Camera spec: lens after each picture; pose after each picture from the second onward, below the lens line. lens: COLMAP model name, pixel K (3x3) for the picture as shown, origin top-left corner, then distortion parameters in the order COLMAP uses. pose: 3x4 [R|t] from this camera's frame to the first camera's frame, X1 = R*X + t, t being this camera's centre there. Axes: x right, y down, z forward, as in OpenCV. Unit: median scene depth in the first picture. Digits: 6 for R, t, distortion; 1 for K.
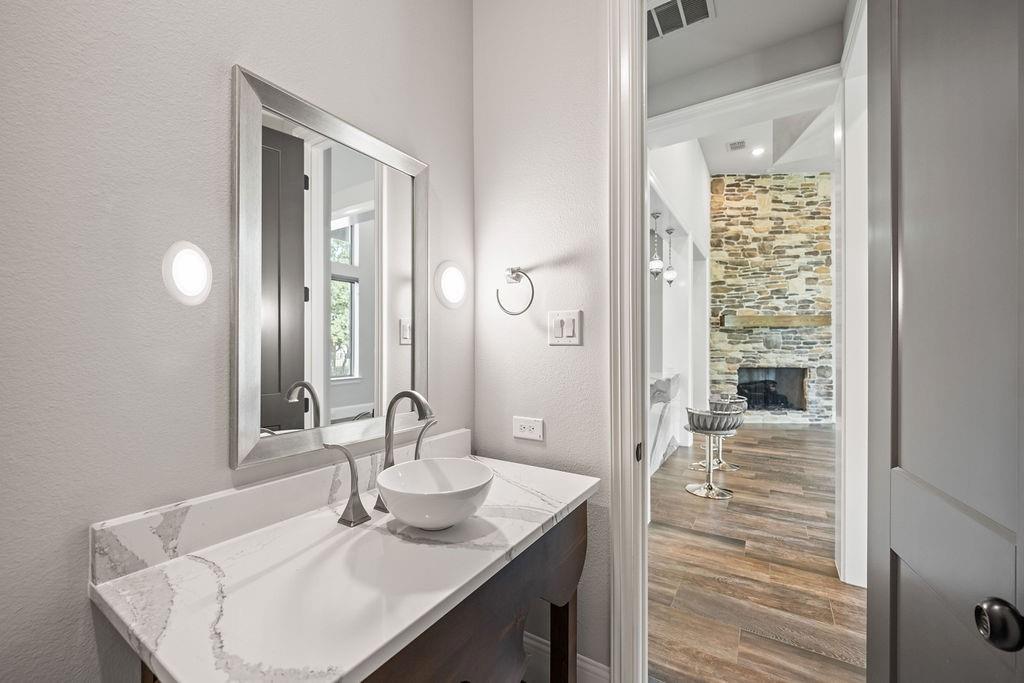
lens RADIAL K [[409.3, 0, 511.0], [0, 409.3, 345.5], [0, 0, 1]] dist [-0.002043, -0.000319]
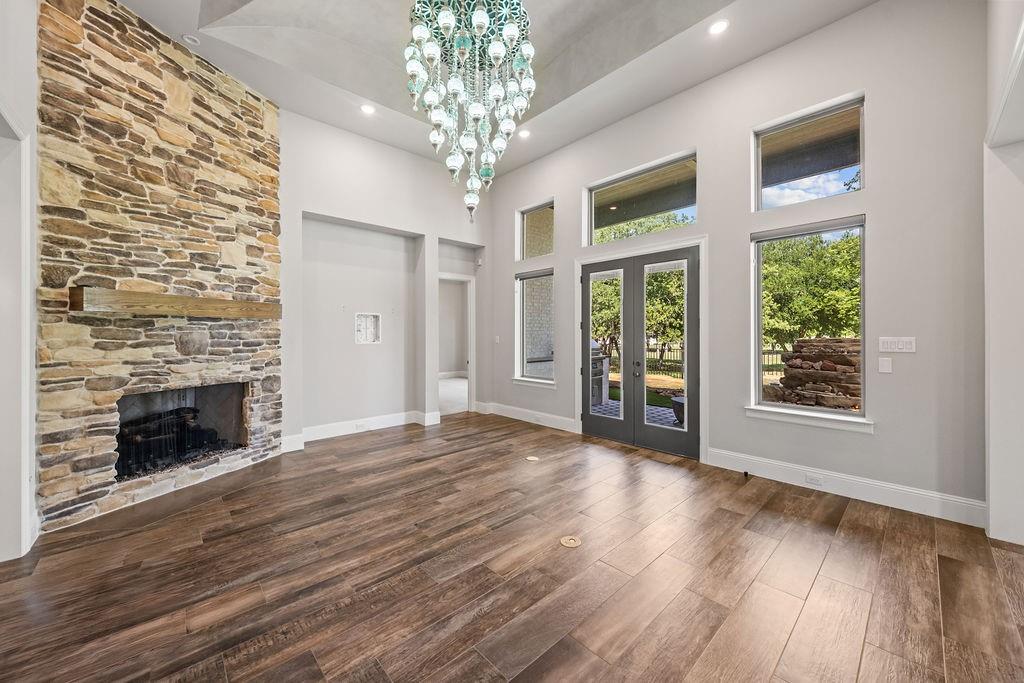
lens RADIAL K [[385.3, 0, 514.1], [0, 385.3, 334.8], [0, 0, 1]] dist [-0.005778, 0.000145]
pose [[0.250220, 0.001745, 0.968187, 0.229526], [0.001688, 0.999996, -0.002239, -0.018565], [-0.968187, 0.002194, 0.250216, 0.427572]]
